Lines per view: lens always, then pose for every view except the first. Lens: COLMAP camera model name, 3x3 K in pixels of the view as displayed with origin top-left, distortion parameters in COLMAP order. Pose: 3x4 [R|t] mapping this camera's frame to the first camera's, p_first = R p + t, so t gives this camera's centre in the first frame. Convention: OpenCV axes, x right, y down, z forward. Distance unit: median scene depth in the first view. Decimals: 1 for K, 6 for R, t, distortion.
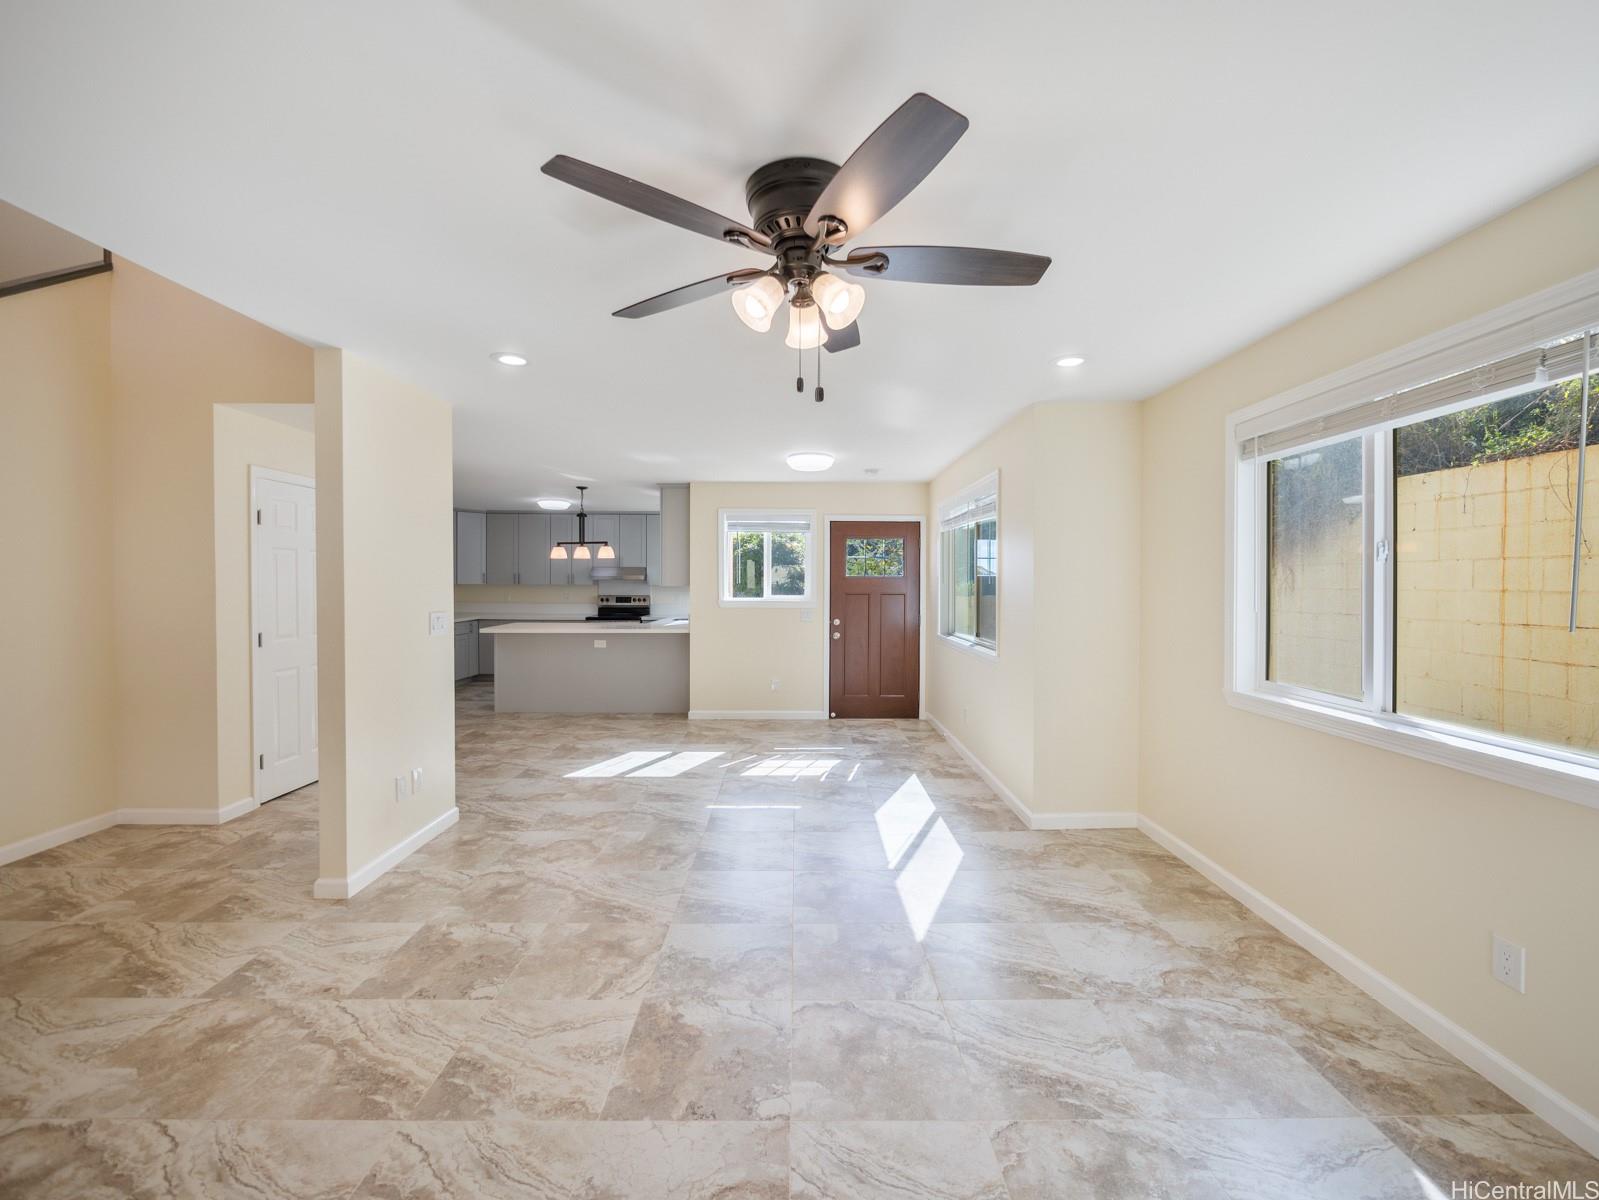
lens RADIAL K [[669.5, 0, 801.2], [0, 669.5, 592.8], [0, 0, 1]] dist [-0.004056, -0.000583]
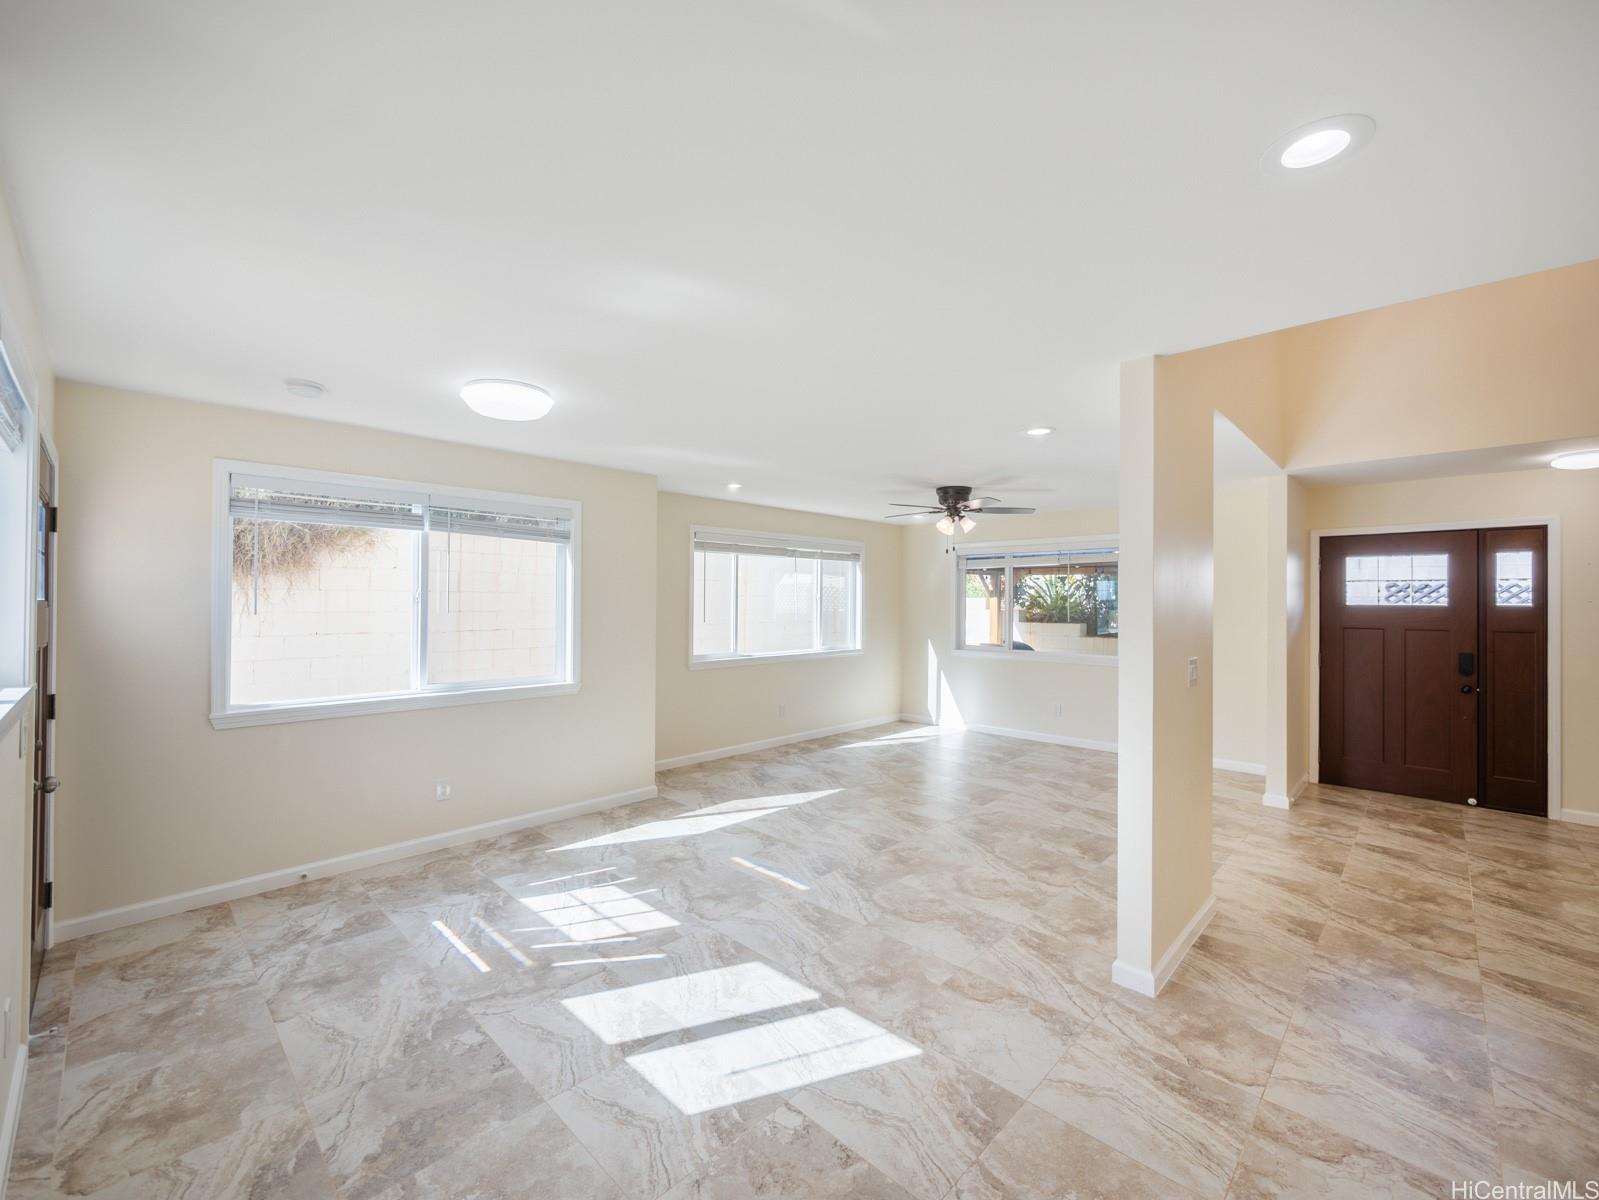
lens RADIAL K [[669.5, 0, 798.8], [0, 669.5, 596.9], [0, 0, 1]] dist [-0.004056, -0.000583]
pose [[-0.718332, -0.001169, 0.695699, -0.760913], [0.002786, 0.999986, 0.004556, -0.046215], [-0.695695, 0.005211, -0.718319, 1.716494]]
